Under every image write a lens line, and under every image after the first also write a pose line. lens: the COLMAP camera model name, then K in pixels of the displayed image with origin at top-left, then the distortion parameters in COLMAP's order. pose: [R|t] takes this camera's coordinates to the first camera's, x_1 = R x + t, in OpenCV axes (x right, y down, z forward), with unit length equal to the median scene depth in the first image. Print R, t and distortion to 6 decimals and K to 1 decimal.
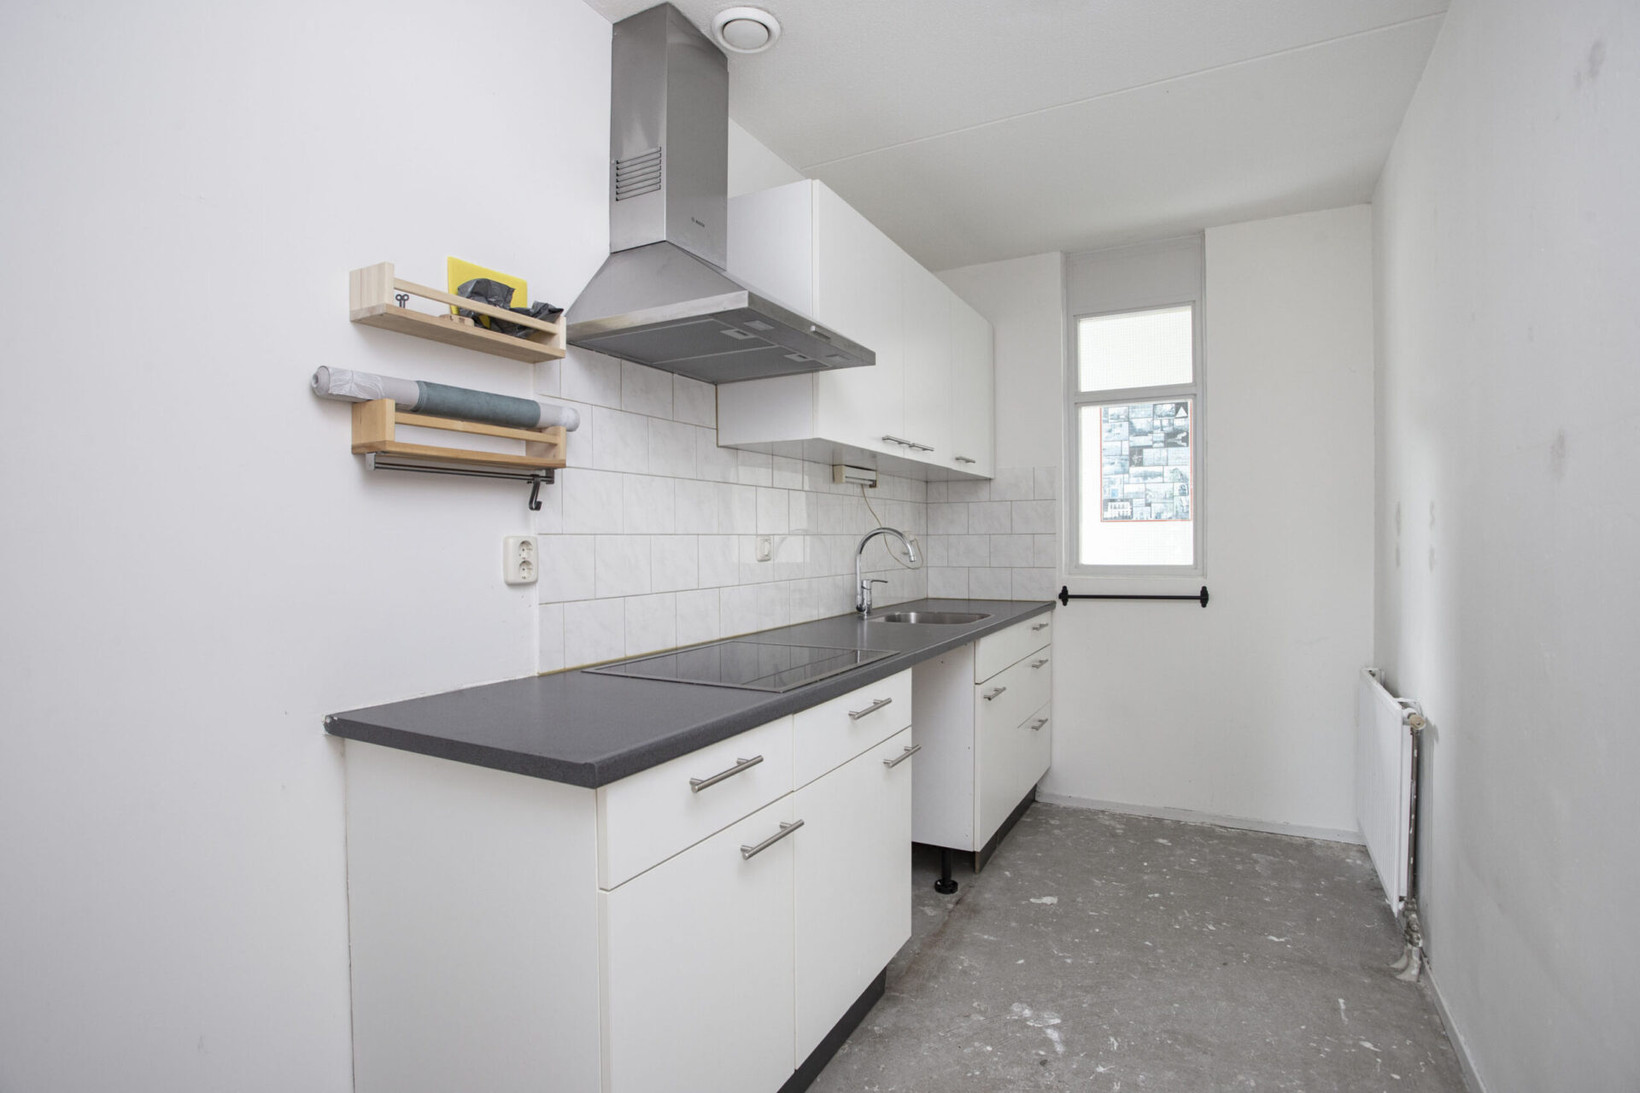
lens RADIAL K [[804.6, 0, 831.1], [0, 804.6, 545.2], [0, 0, 1]] dist [-0.063202, 0.023455]
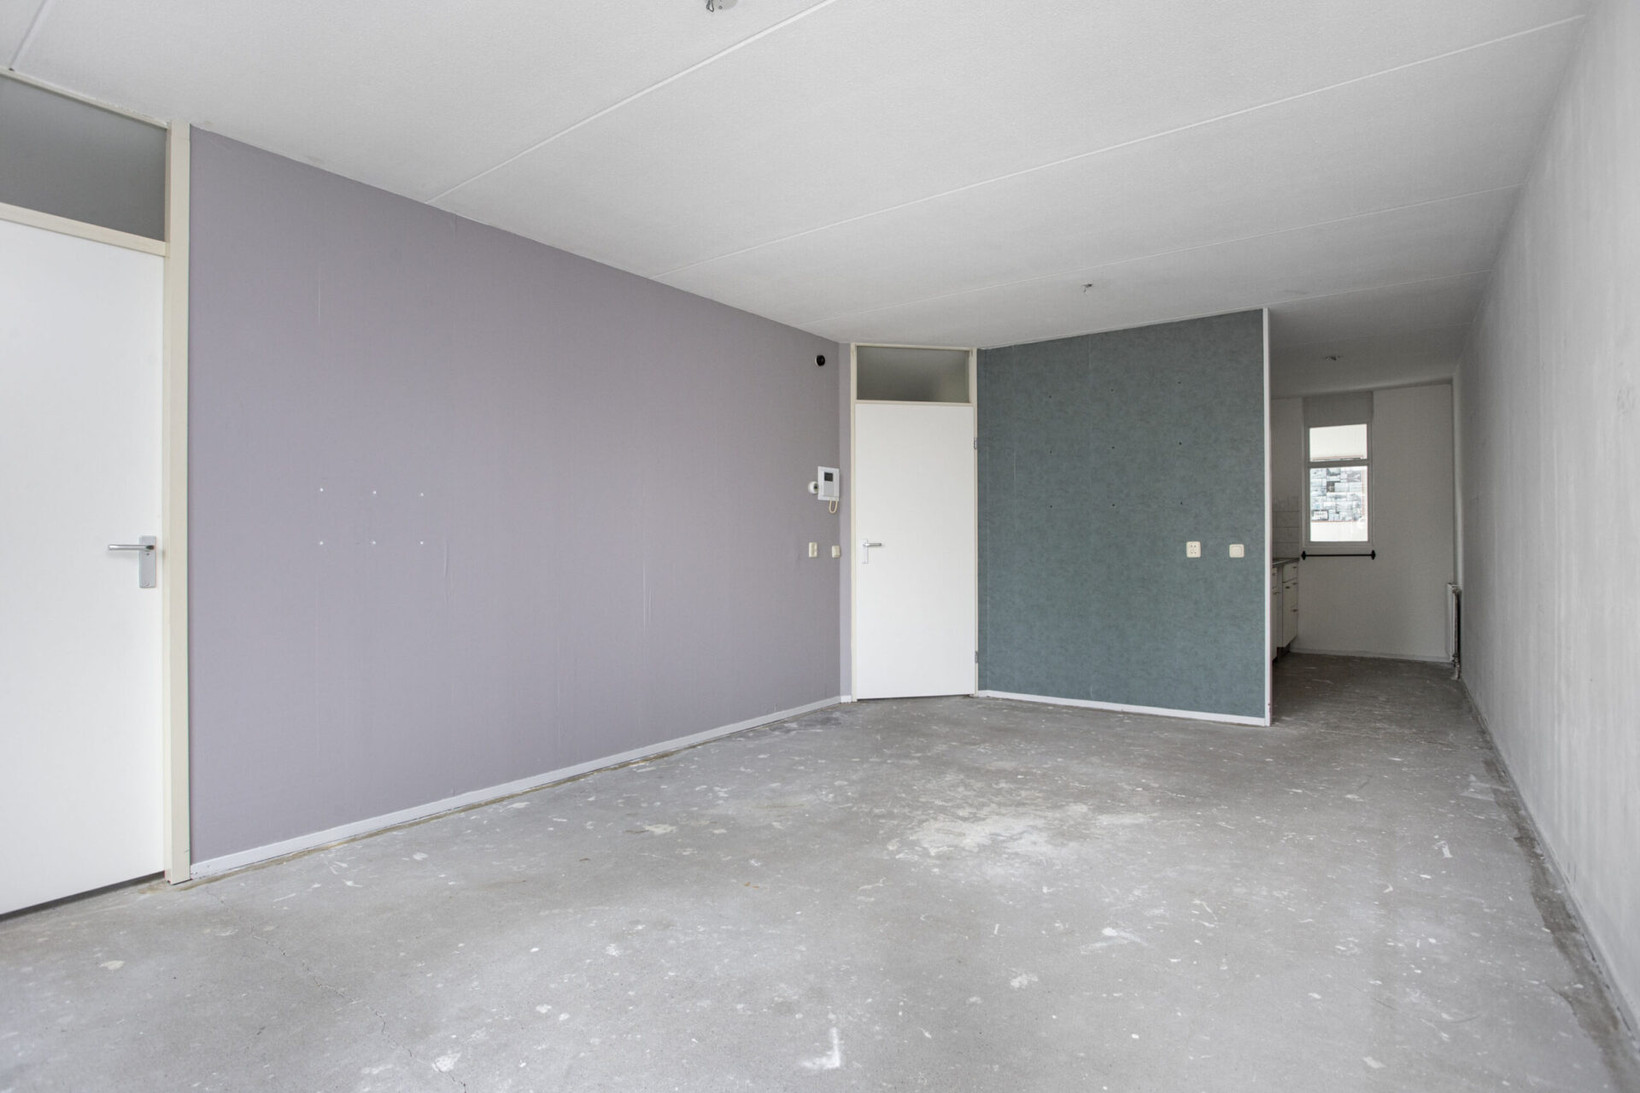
lens RADIAL K [[804.6, 0, 846.3], [0, 804.6, 539.7], [0, 0, 1]] dist [-0.063202, 0.023455]
pose [[0.991400, 0.002592, -0.130844, -0.641972], [-0.004433, 0.999895, -0.013782, 0.054654], [0.130795, 0.014243, 0.991307, -1.251042]]
